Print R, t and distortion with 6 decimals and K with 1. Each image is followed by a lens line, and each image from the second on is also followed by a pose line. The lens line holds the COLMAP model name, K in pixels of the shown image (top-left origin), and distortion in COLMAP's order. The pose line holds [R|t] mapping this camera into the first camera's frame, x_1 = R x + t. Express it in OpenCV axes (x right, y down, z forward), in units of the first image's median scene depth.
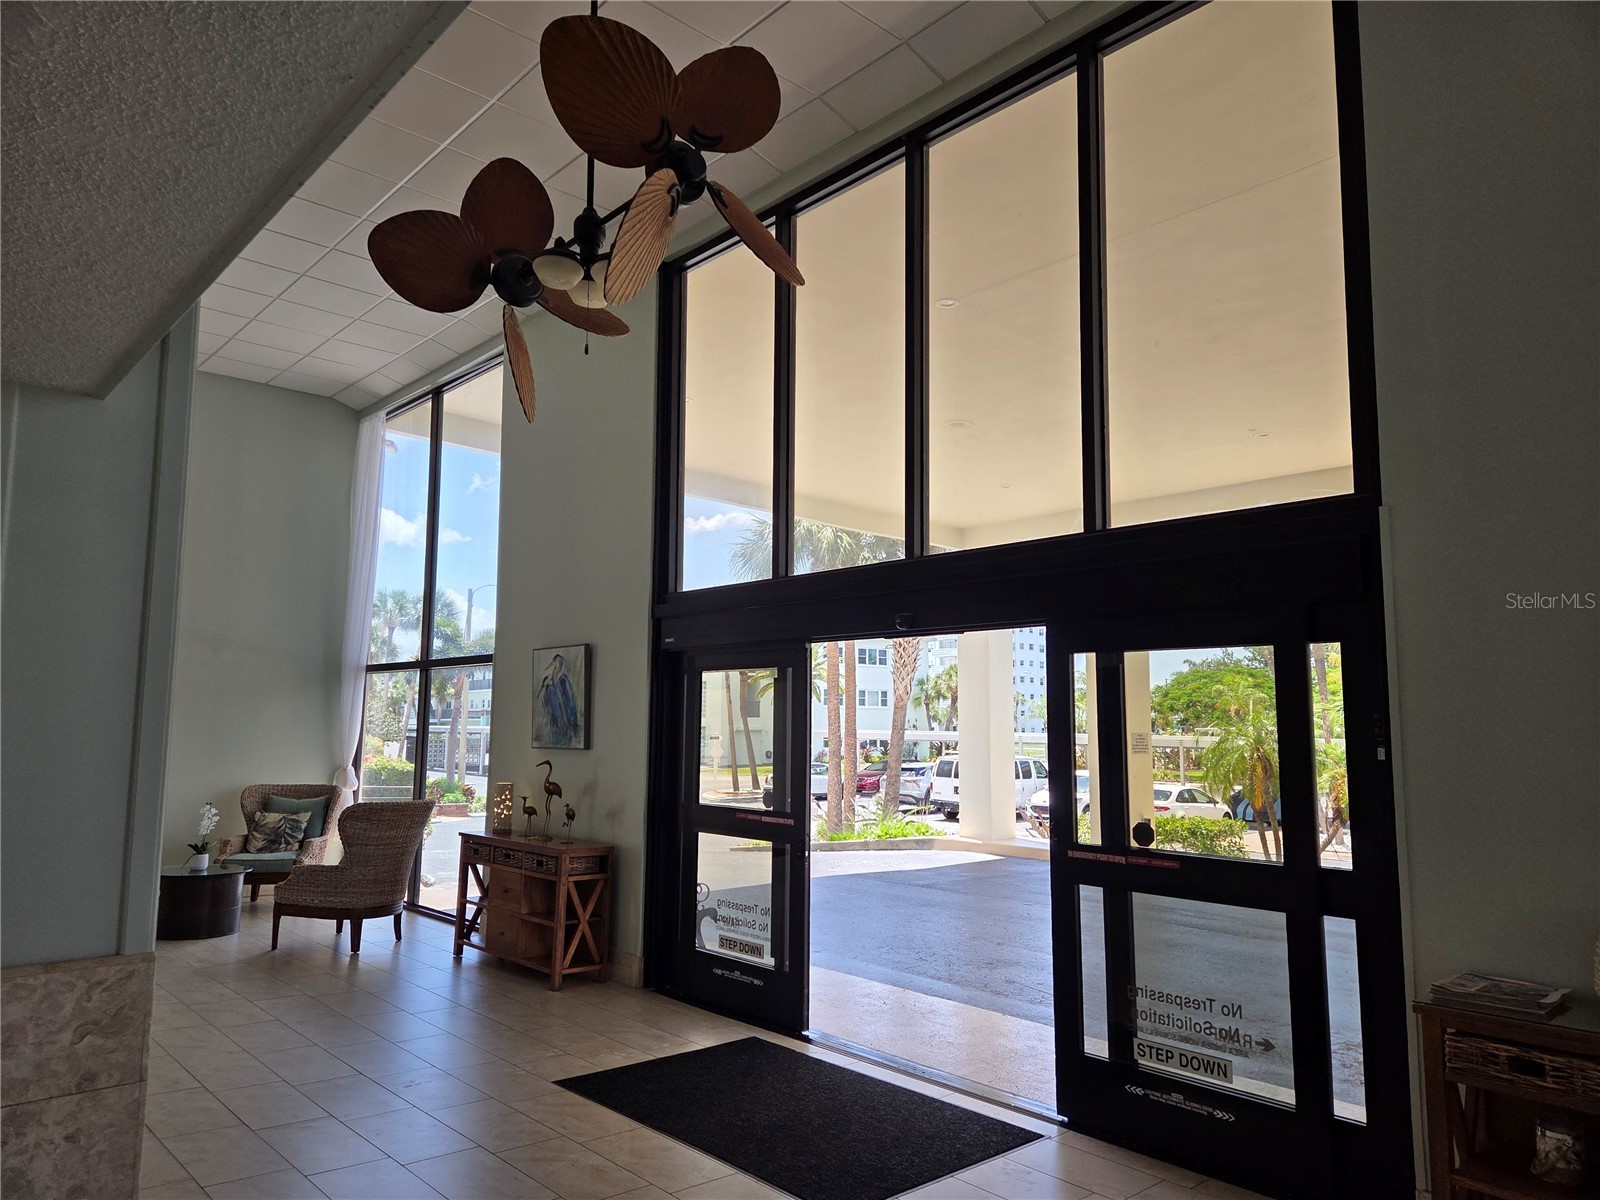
lens RADIAL K [[1080.6, 0, 794.6], [0, 1080.6, 599.3], [0, 0, 1]] dist [0.040740, 0.001106]
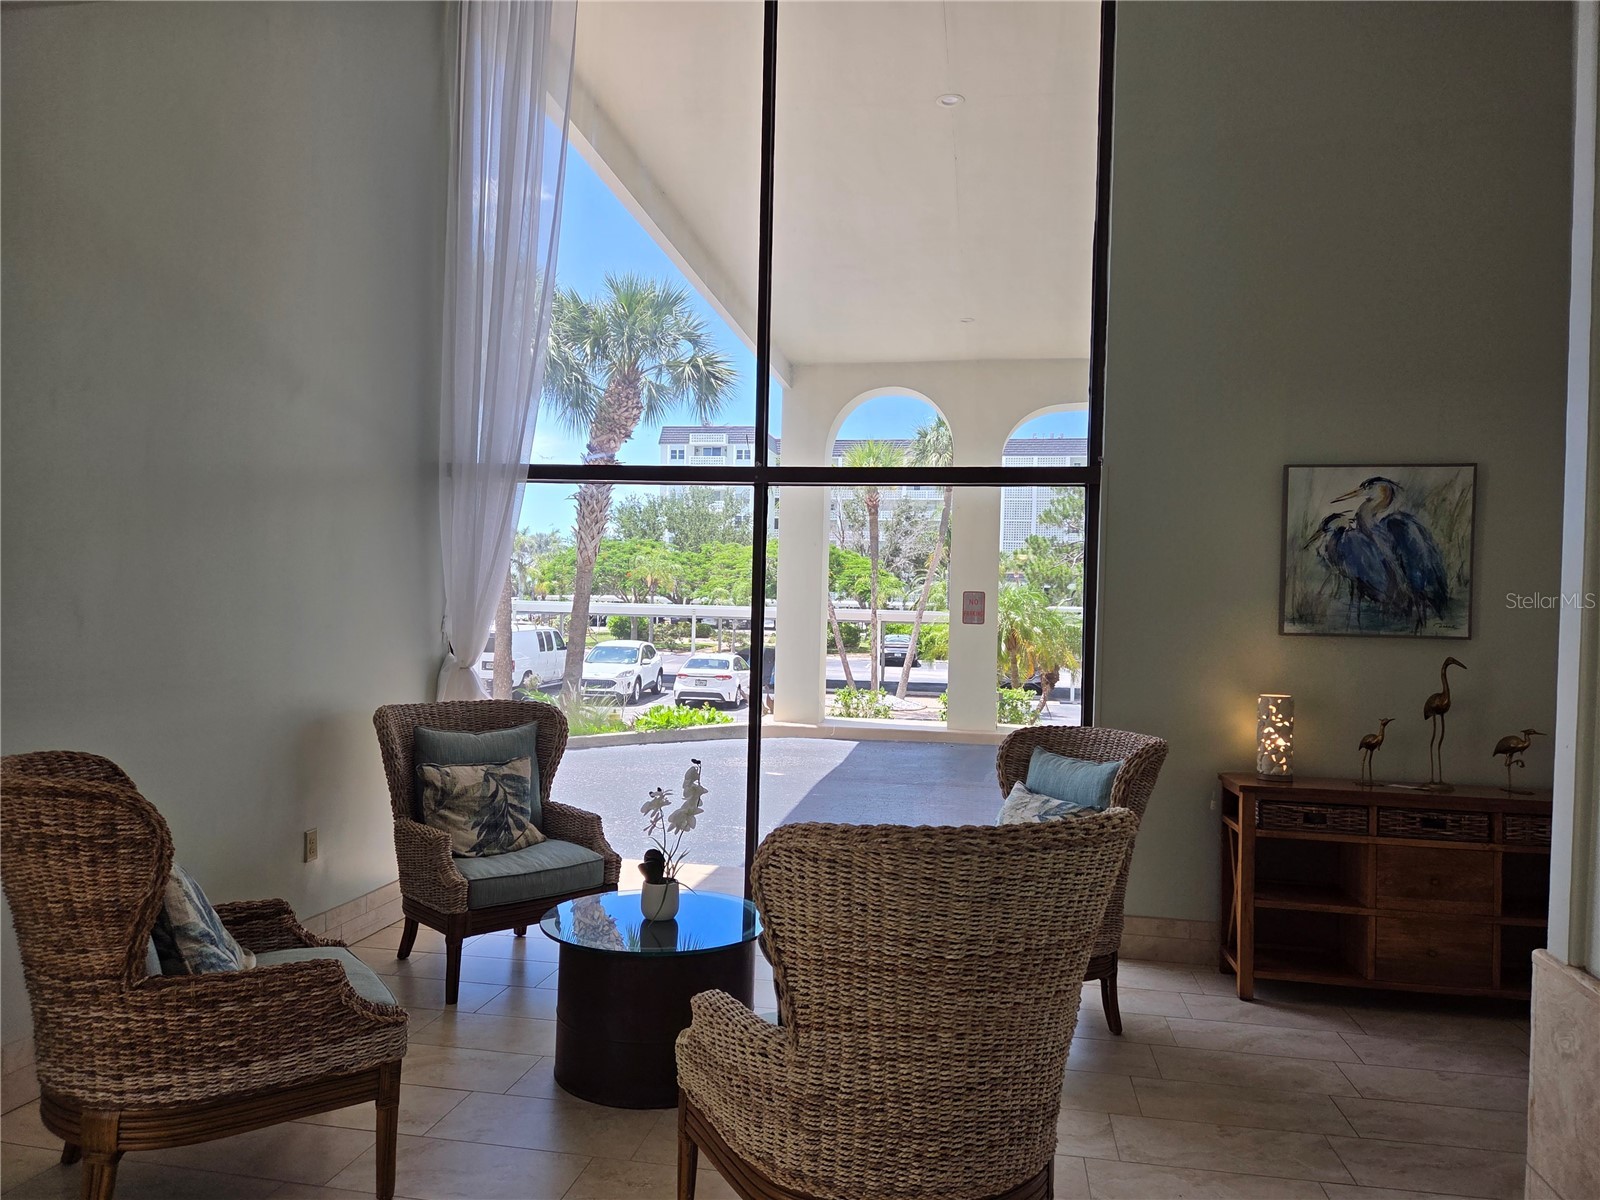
lens RADIAL K [[1080.6, 0, 800.7], [0, 1080.6, 597.5], [0, 0, 1]] dist [0.040740, 0.001106]
pose [[0.791001, 0.016521, 0.611591, -0.820663], [-0.090094, 0.991883, 0.089730, 0.089644], [-0.605144, -0.126078, 0.786069, 0.710831]]
